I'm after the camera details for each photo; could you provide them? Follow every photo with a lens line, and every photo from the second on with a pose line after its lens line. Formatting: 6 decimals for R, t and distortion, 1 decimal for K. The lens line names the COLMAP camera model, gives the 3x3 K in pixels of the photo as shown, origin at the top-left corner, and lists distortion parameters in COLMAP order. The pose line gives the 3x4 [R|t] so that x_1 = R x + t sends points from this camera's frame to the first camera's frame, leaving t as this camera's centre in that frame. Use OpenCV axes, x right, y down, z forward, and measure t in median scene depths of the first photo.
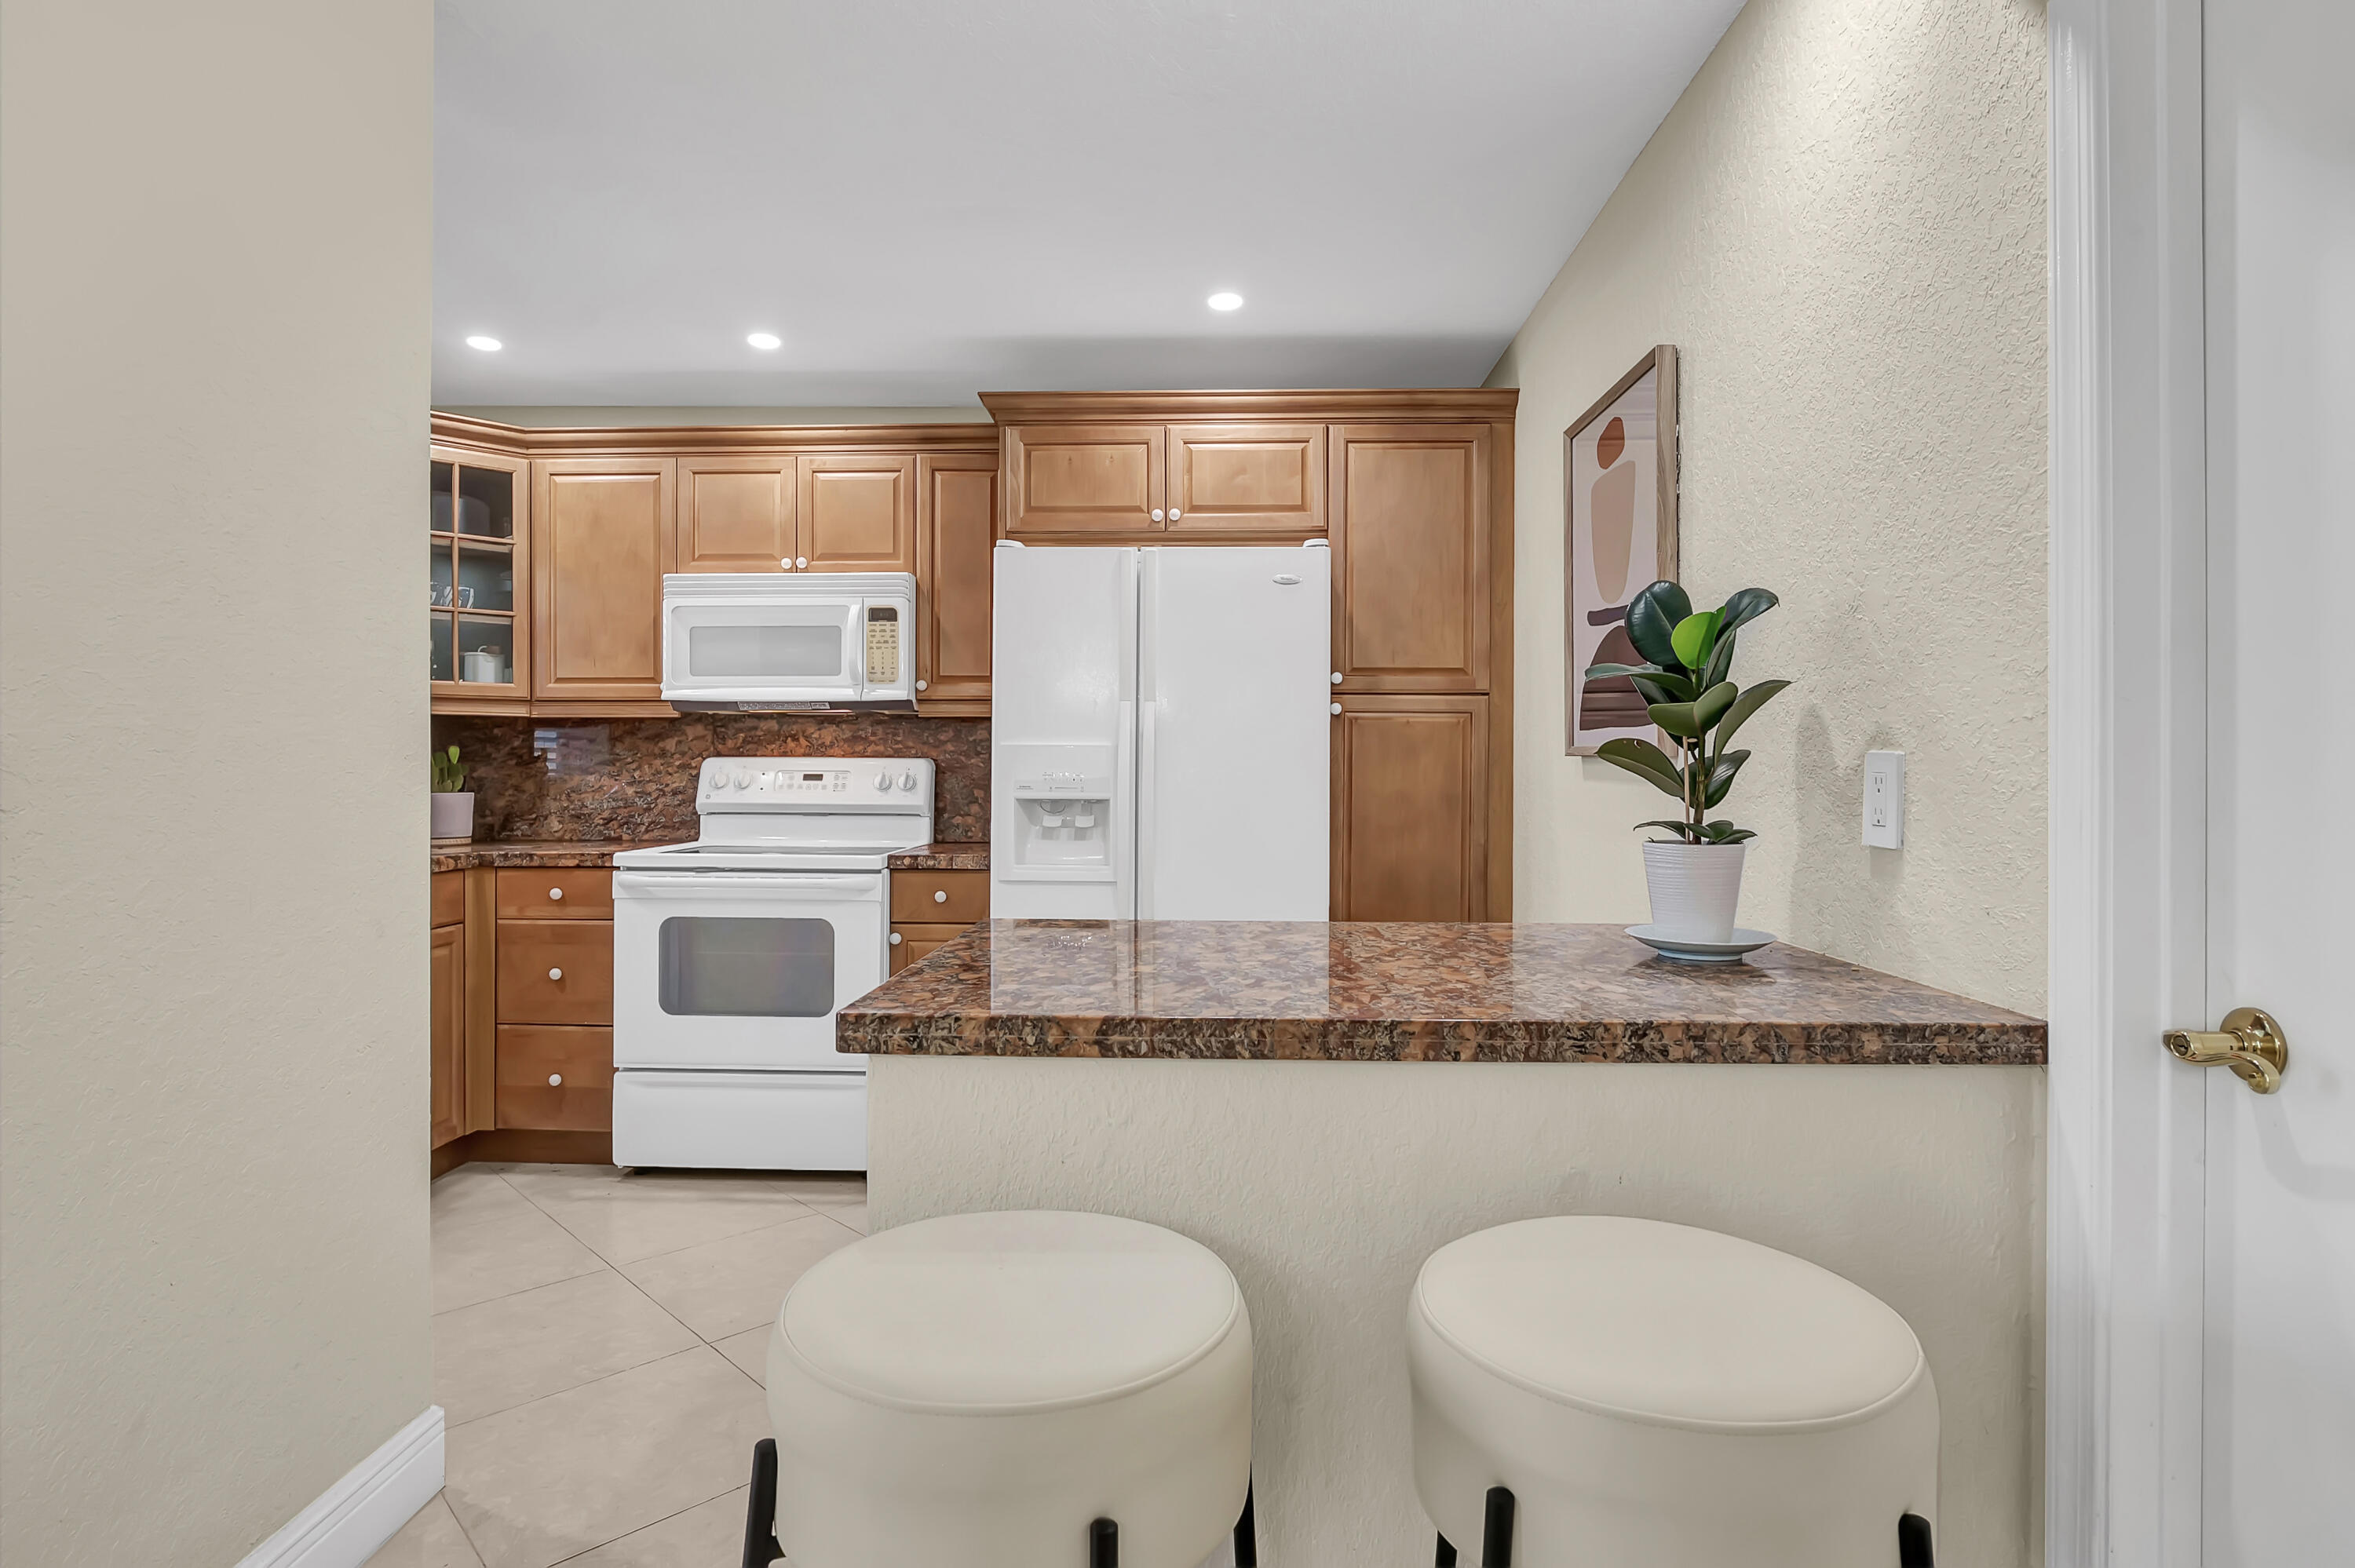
lens RADIAL K [[1235.6, 0, 1168.5], [0, 1235.6, 770.4], [0, 0, 1]] dist [-0.006982, 0.000126]
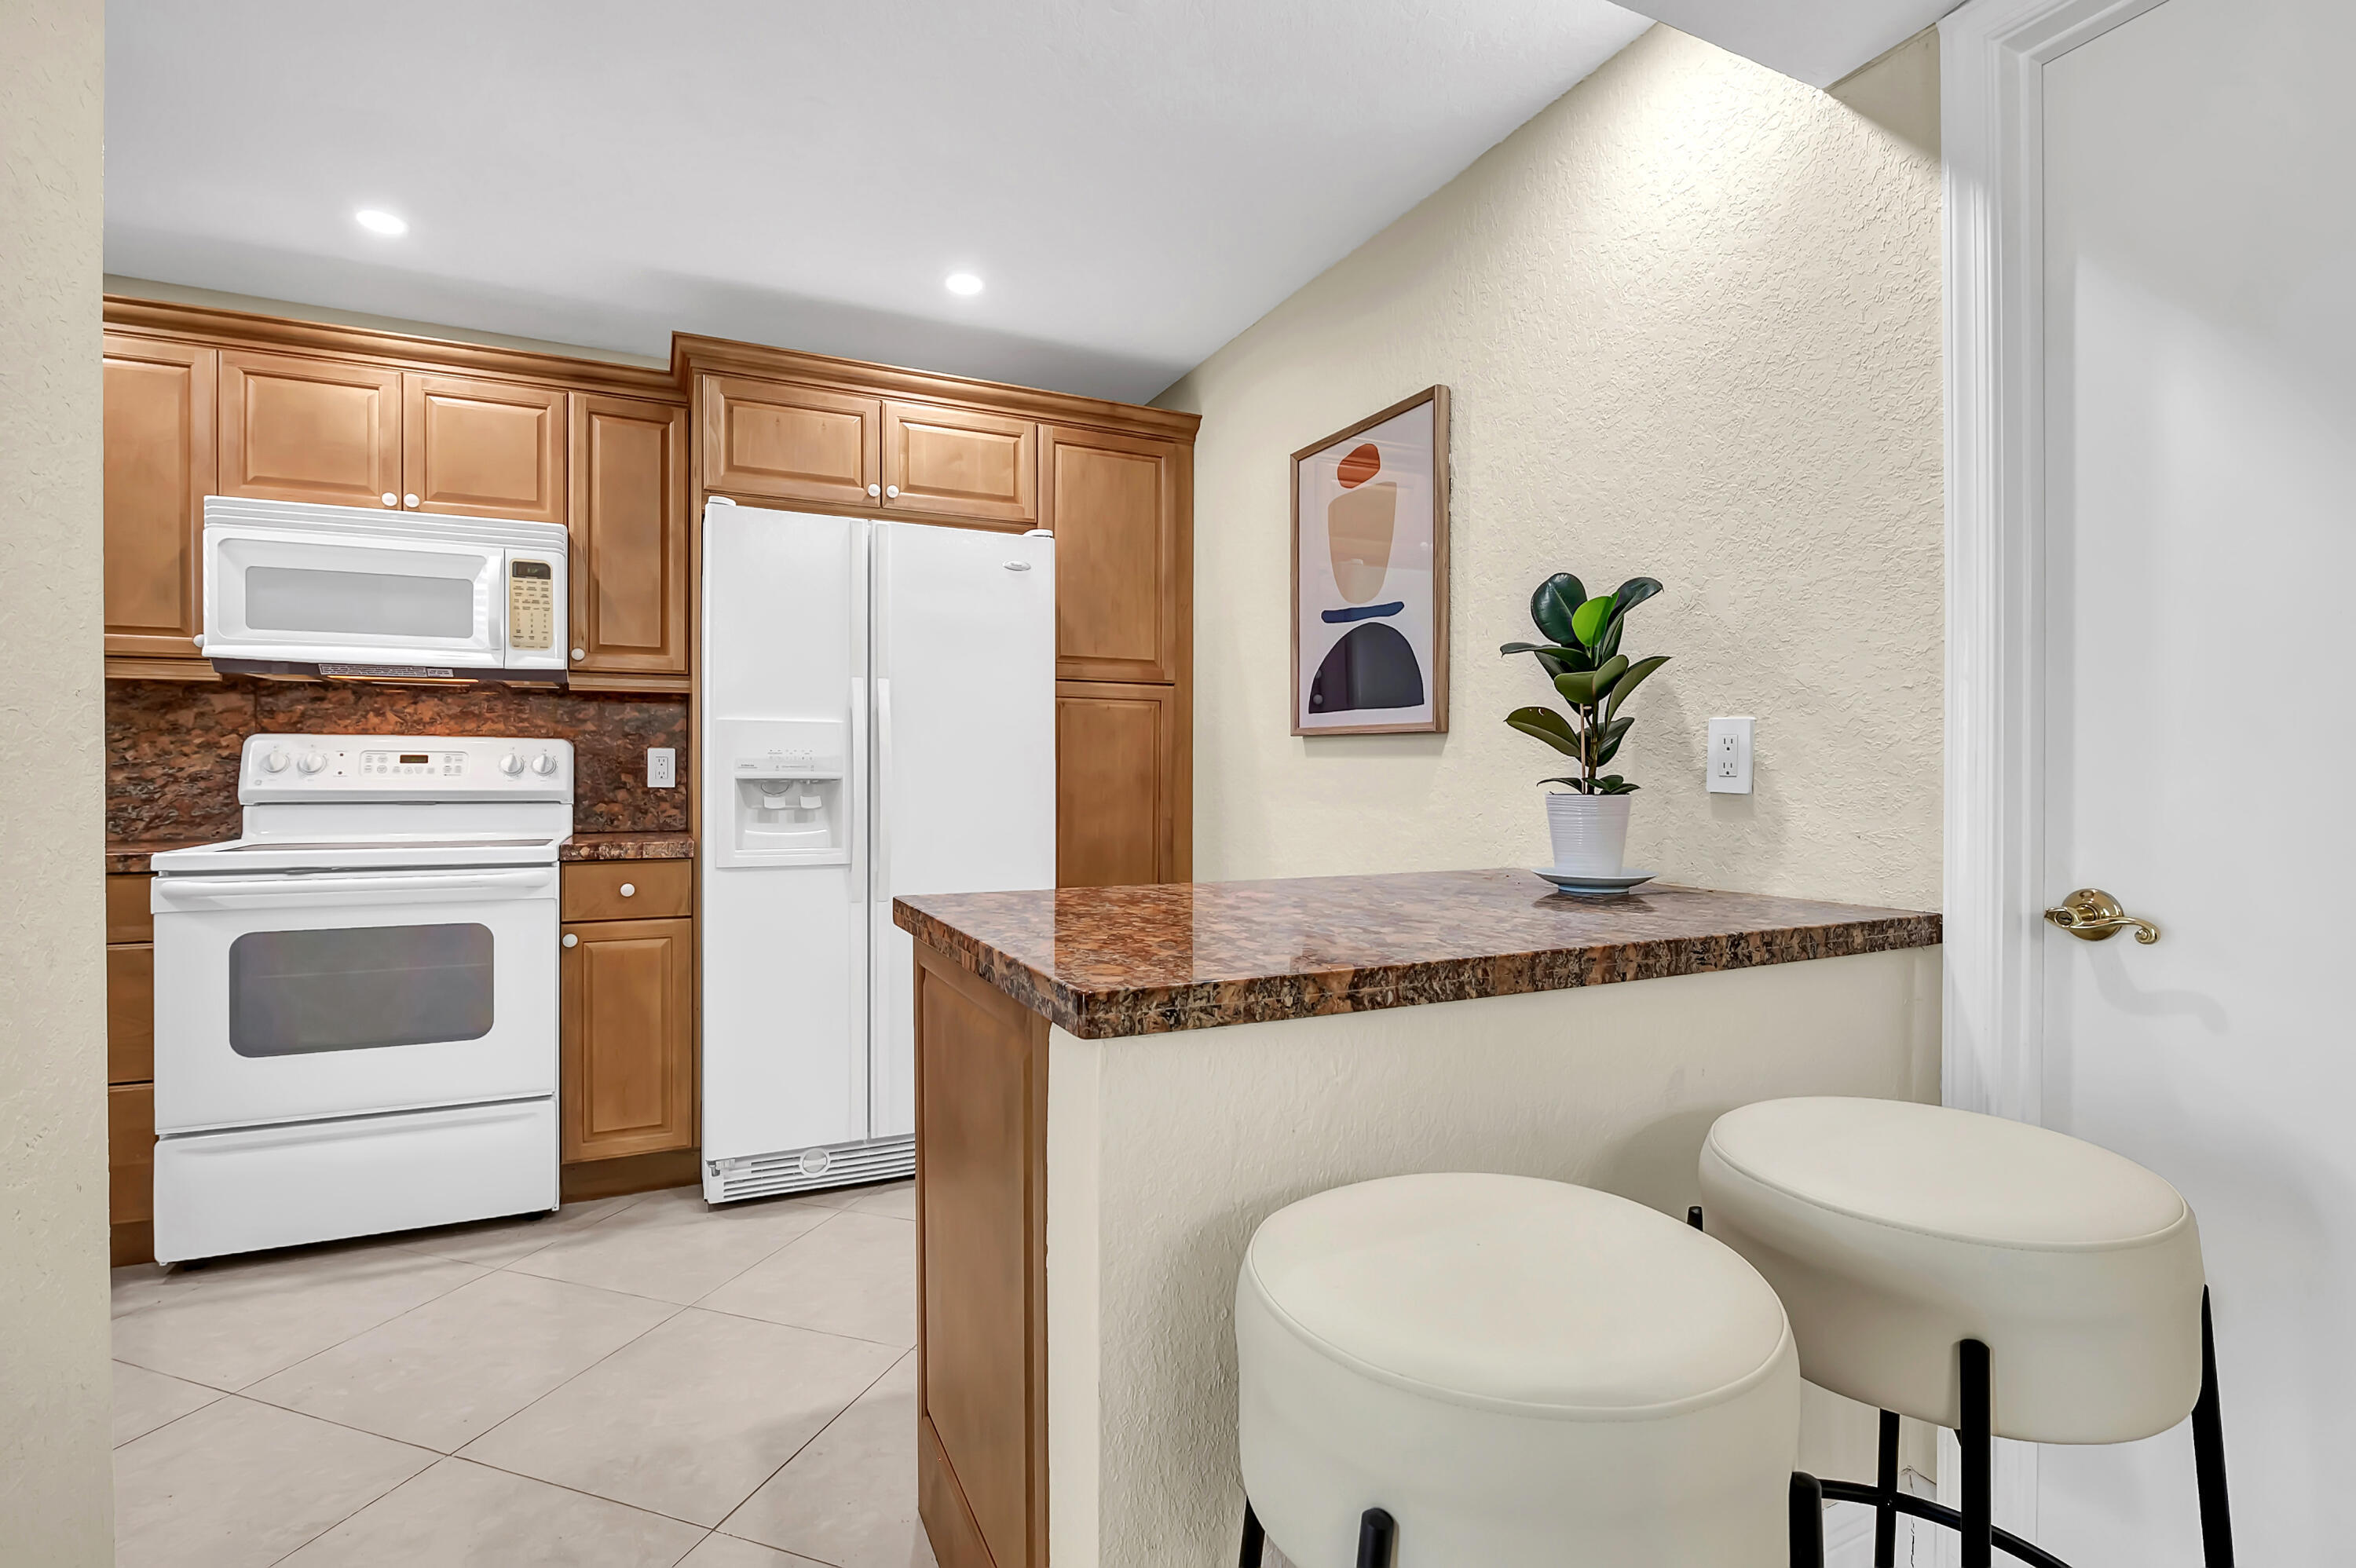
lens RADIAL K [[1099.4, 0, 1187.8], [0, 1099.4, 778.7], [0, 0, 1]] dist [-0.009144, -0.000850]
pose [[0.885971, -0.004179, 0.463721, -0.203122], [0.001183, 0.999977, 0.006752, 0.017869], [-0.463739, -0.005433, 0.885955, 0.116349]]
